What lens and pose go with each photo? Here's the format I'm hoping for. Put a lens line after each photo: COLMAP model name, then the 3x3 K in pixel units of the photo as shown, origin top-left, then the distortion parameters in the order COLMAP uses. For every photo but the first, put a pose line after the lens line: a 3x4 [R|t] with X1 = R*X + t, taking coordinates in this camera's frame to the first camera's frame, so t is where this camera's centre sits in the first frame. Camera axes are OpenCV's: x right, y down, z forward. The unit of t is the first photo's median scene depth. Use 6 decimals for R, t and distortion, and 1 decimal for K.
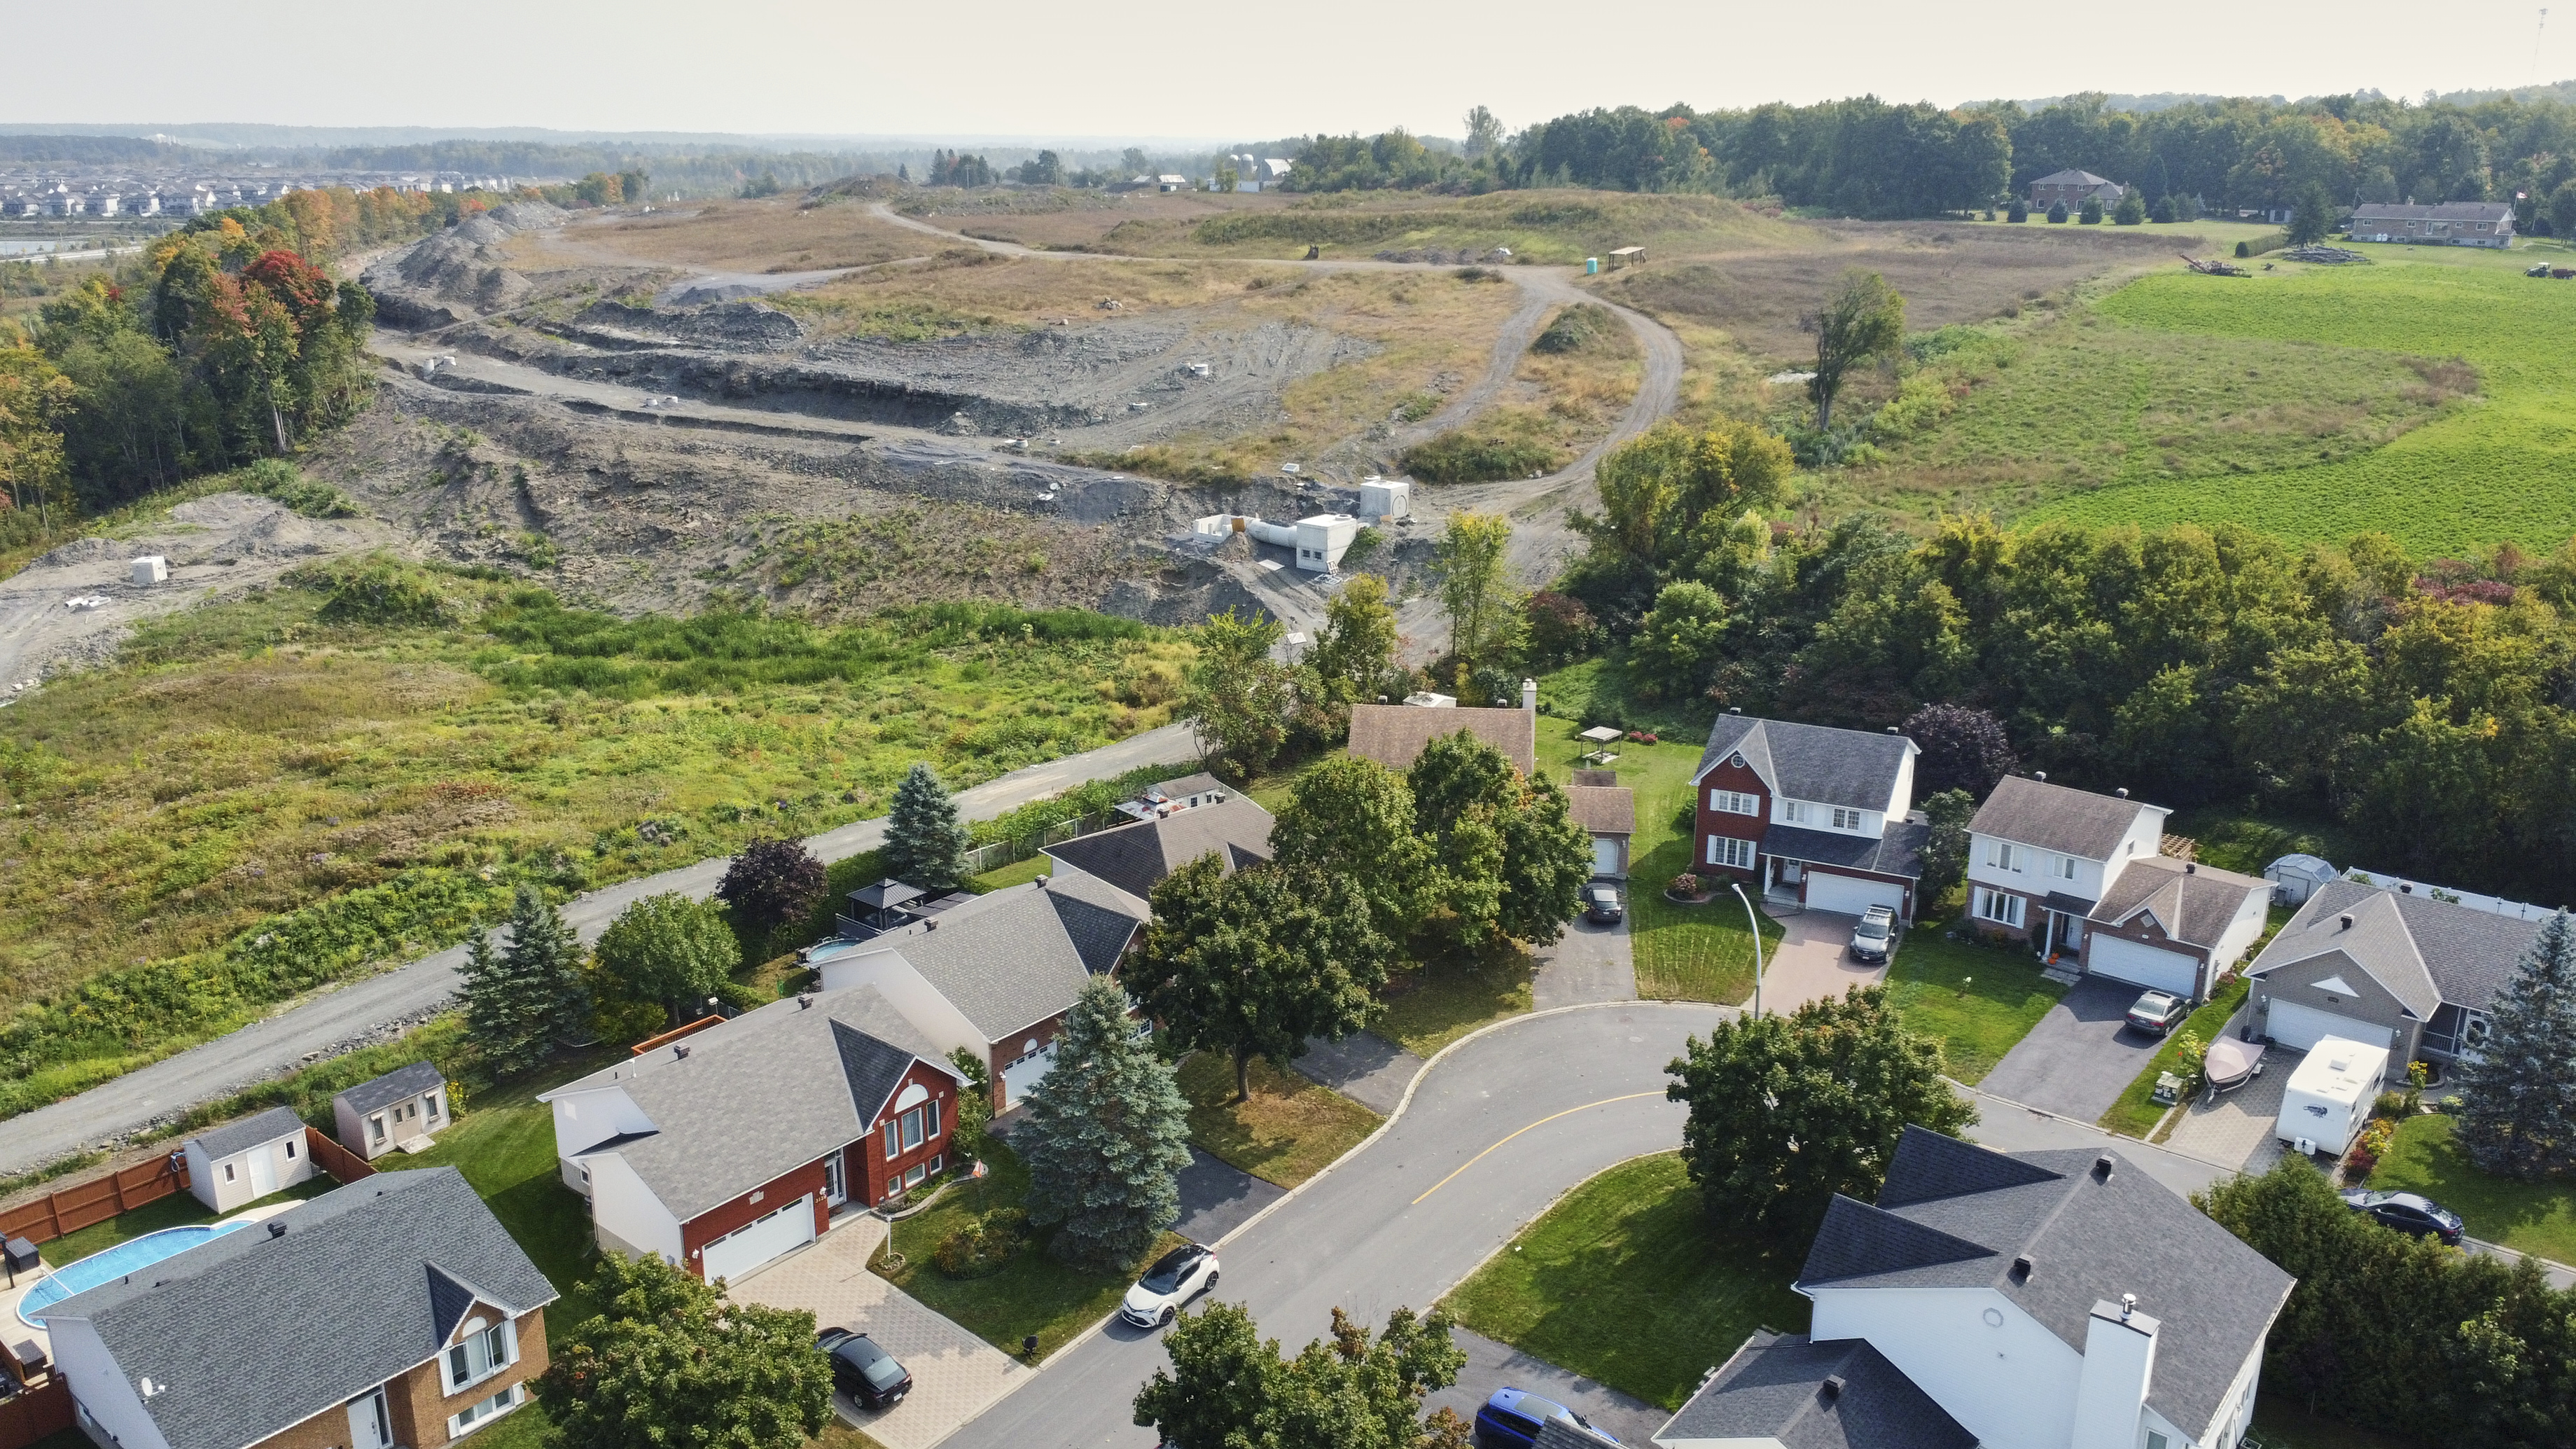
lens RADIAL K [[1905.5, 0, 1284.7], [0, 1905.5, 794.9], [0, 0, 1]] dist [0.000443, 0.000495]
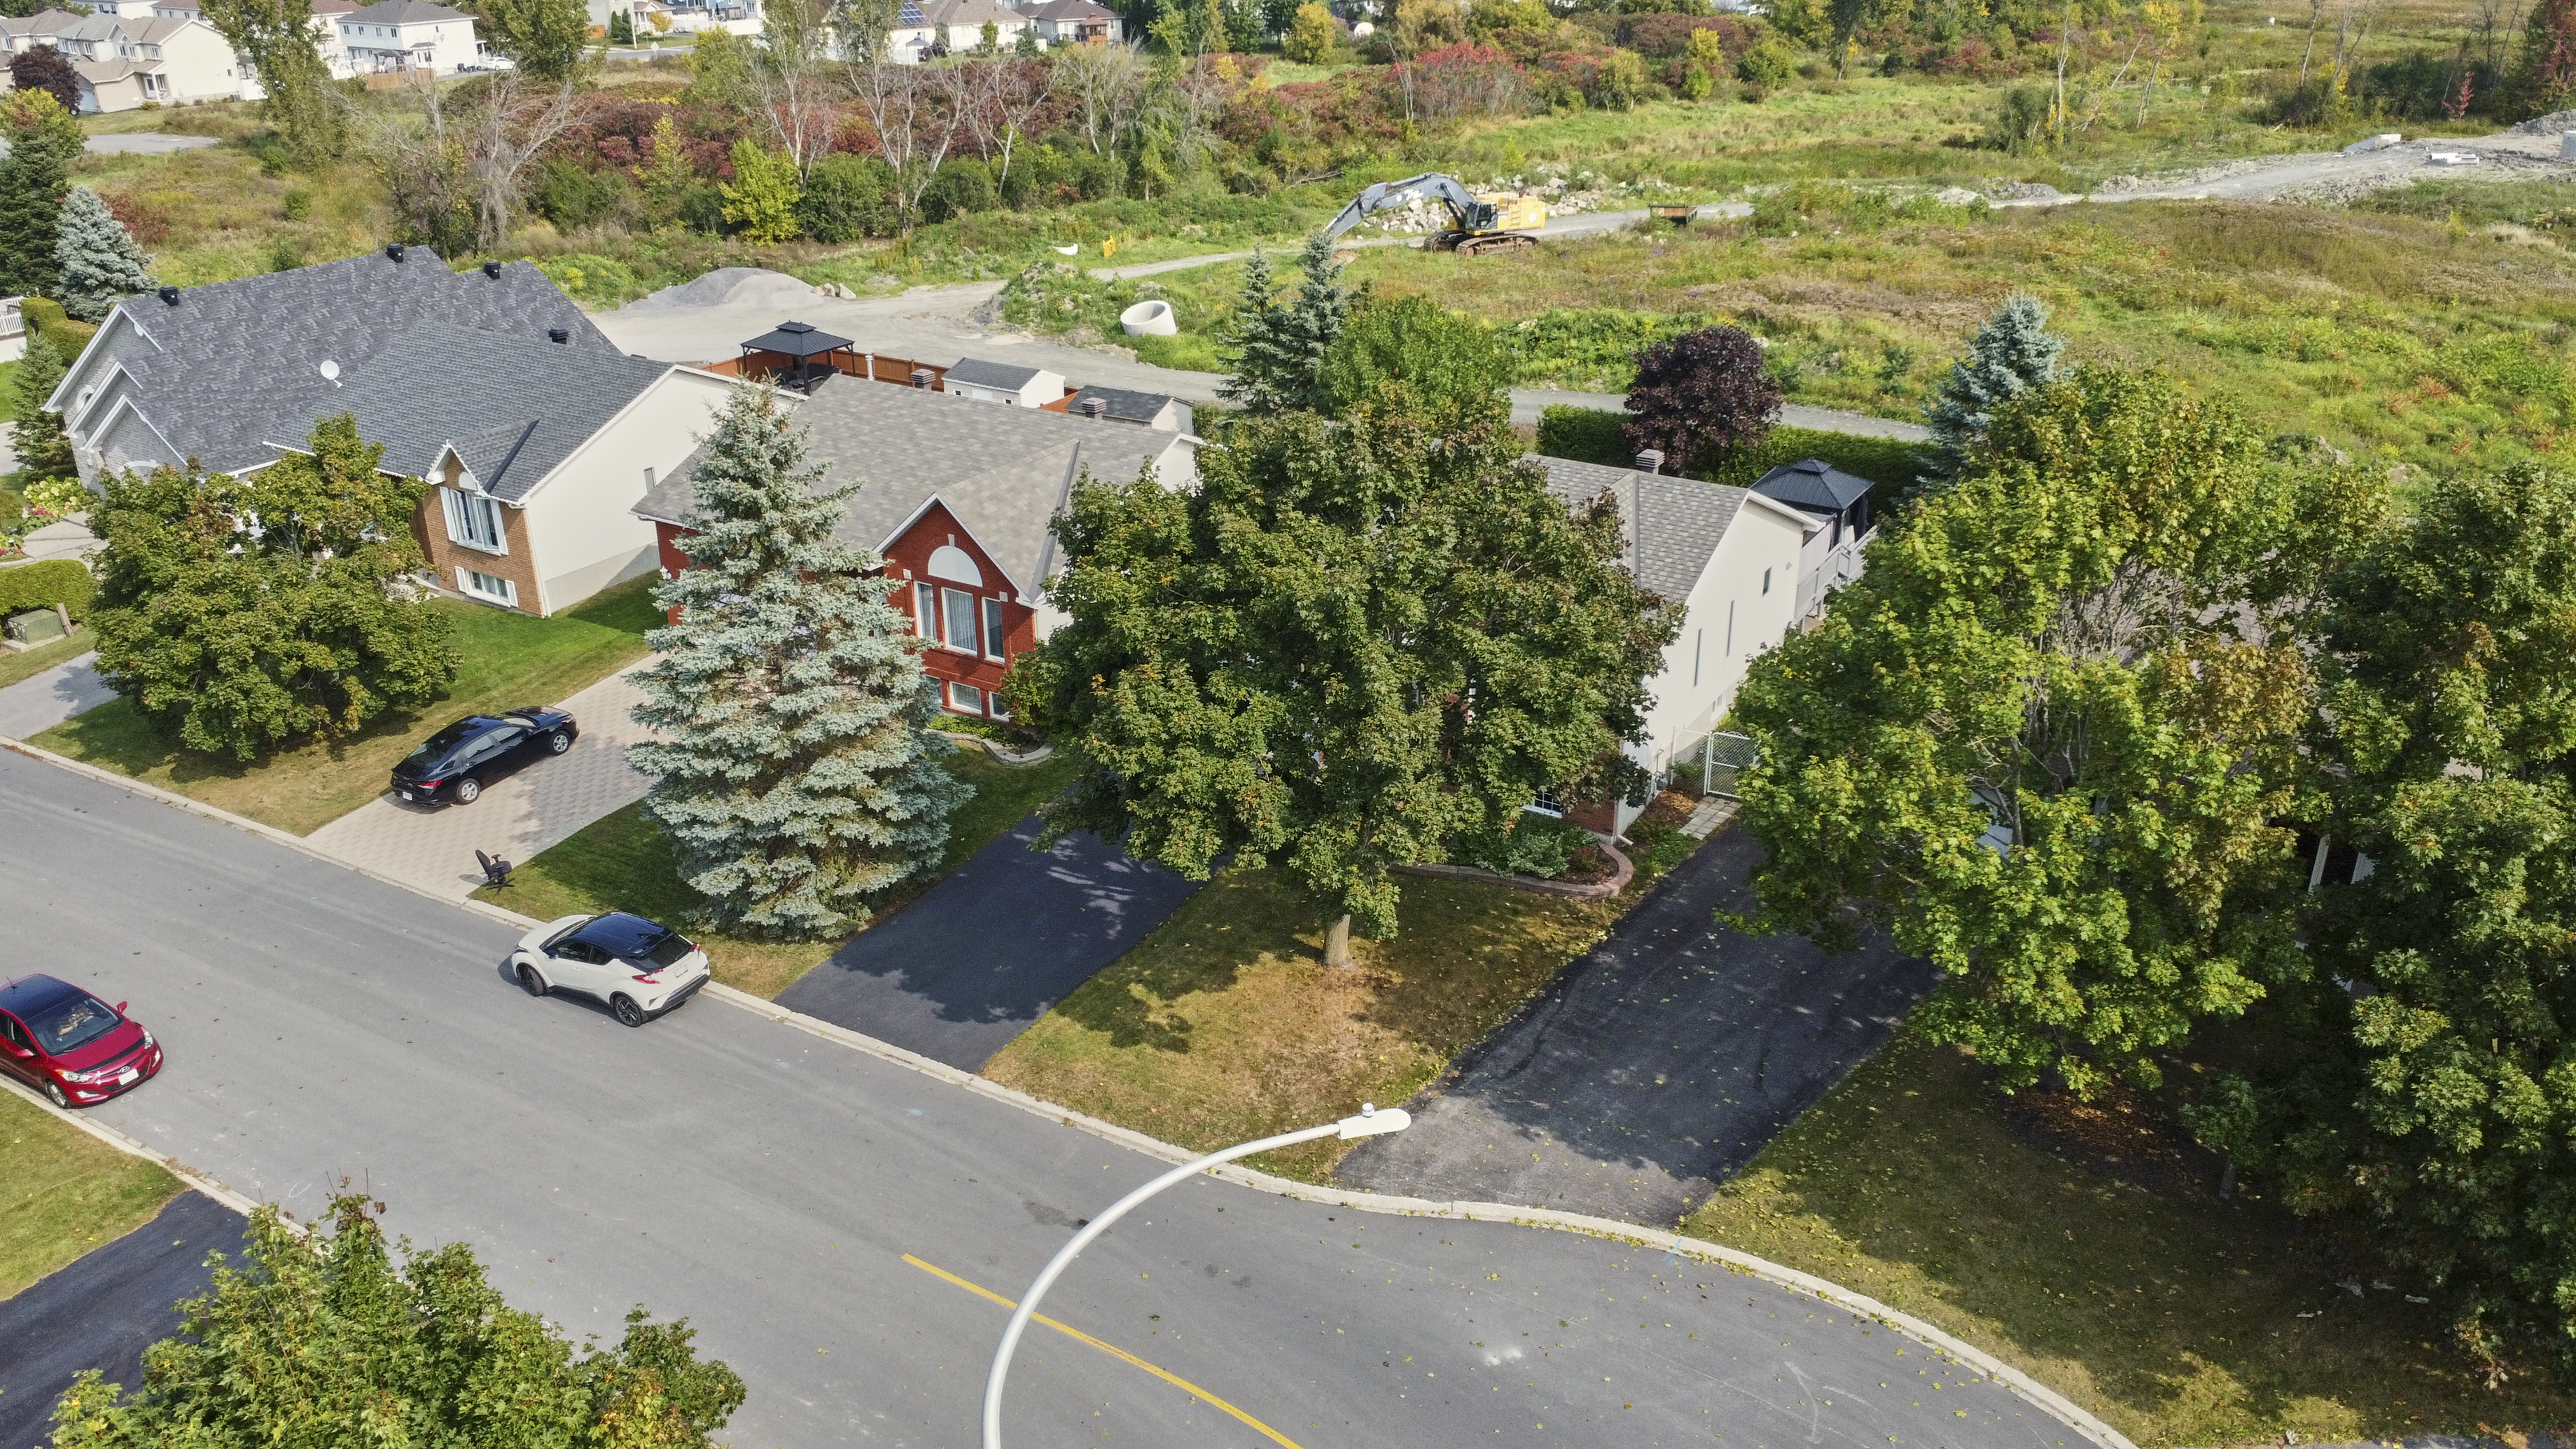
lens RADIAL K [[1929.9, 0, 1285.5], [0, 1929.9, 720.3], [0, 0, 1]] dist [0.001263, -0.006623]
pose [[0.130764, 0.404694, -0.905055, 0.203758], [-0.315502, 0.882420, 0.348988, -0.023896], [0.939872, 0.239912, 0.243070, 0.494176]]
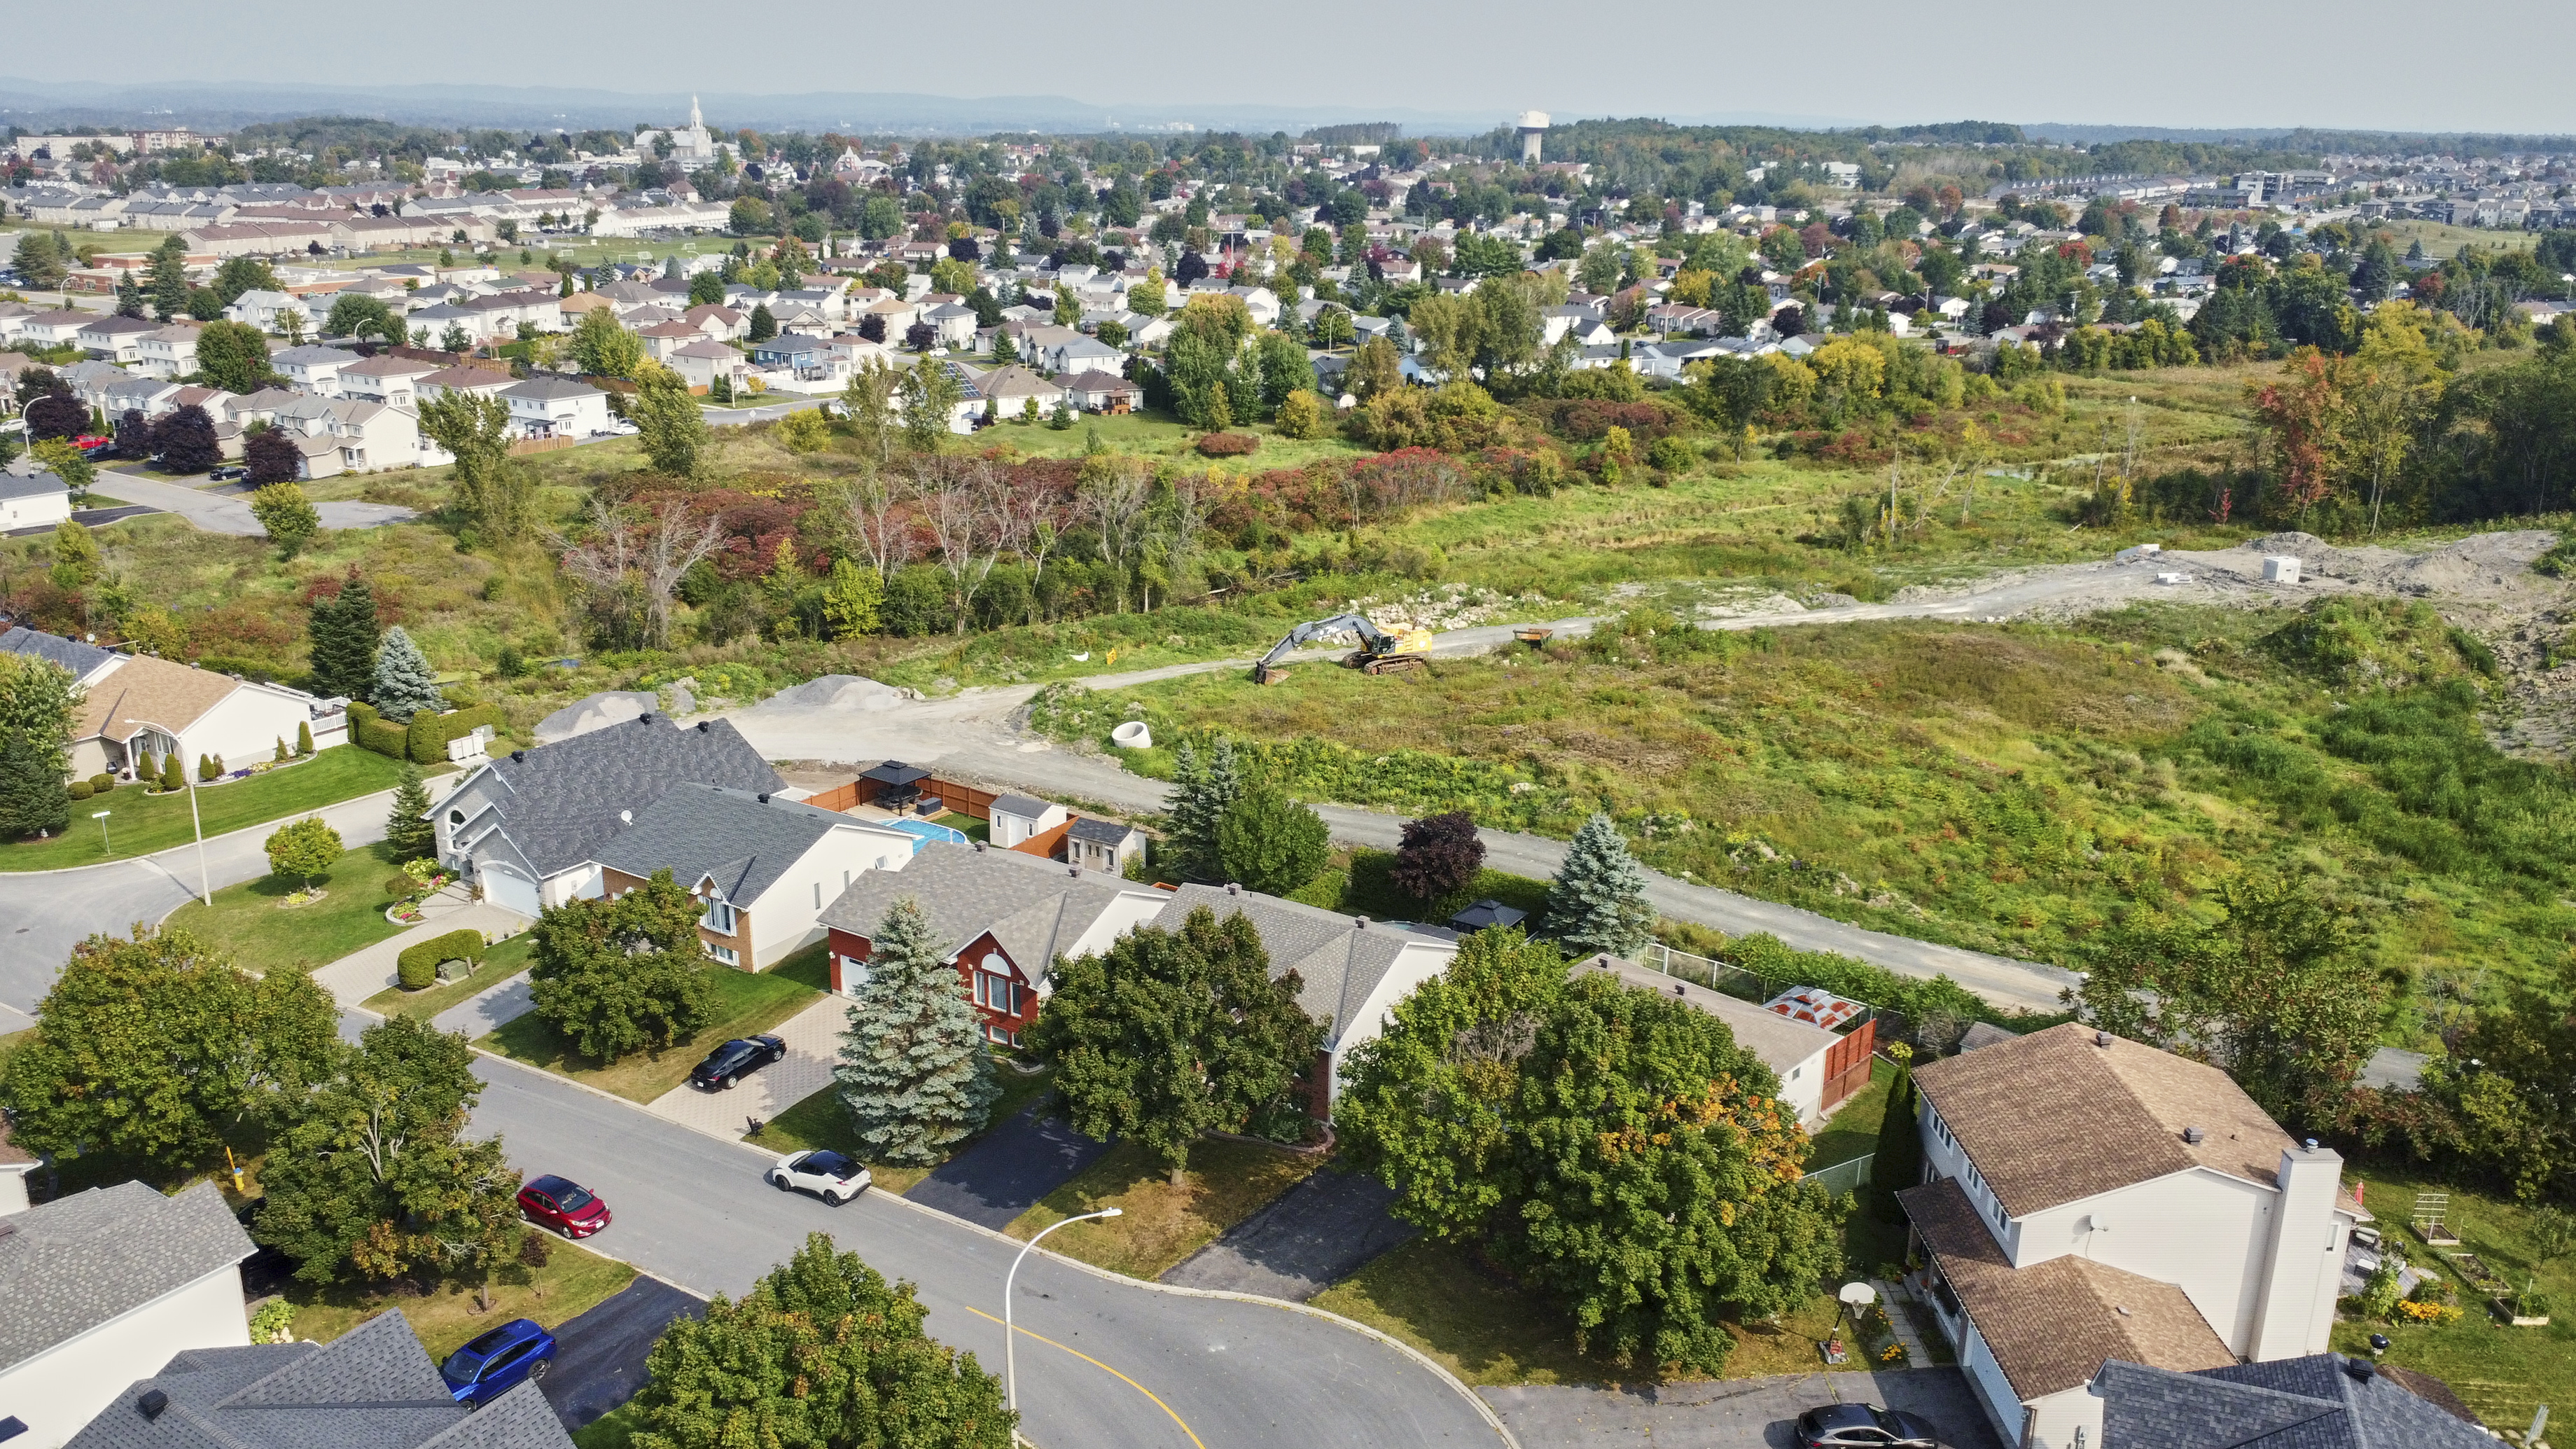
lens RADIAL K [[1929.9, 0, 1285.5], [0, 1929.9, 720.3], [0, 0, 1]] dist [0.001263, -0.006623]
pose [[0.113095, 0.290117, -0.950285, 0.449481], [-0.331459, 0.912649, 0.239179, -0.157559], [0.936667, 0.287931, 0.199378, 0.457634]]
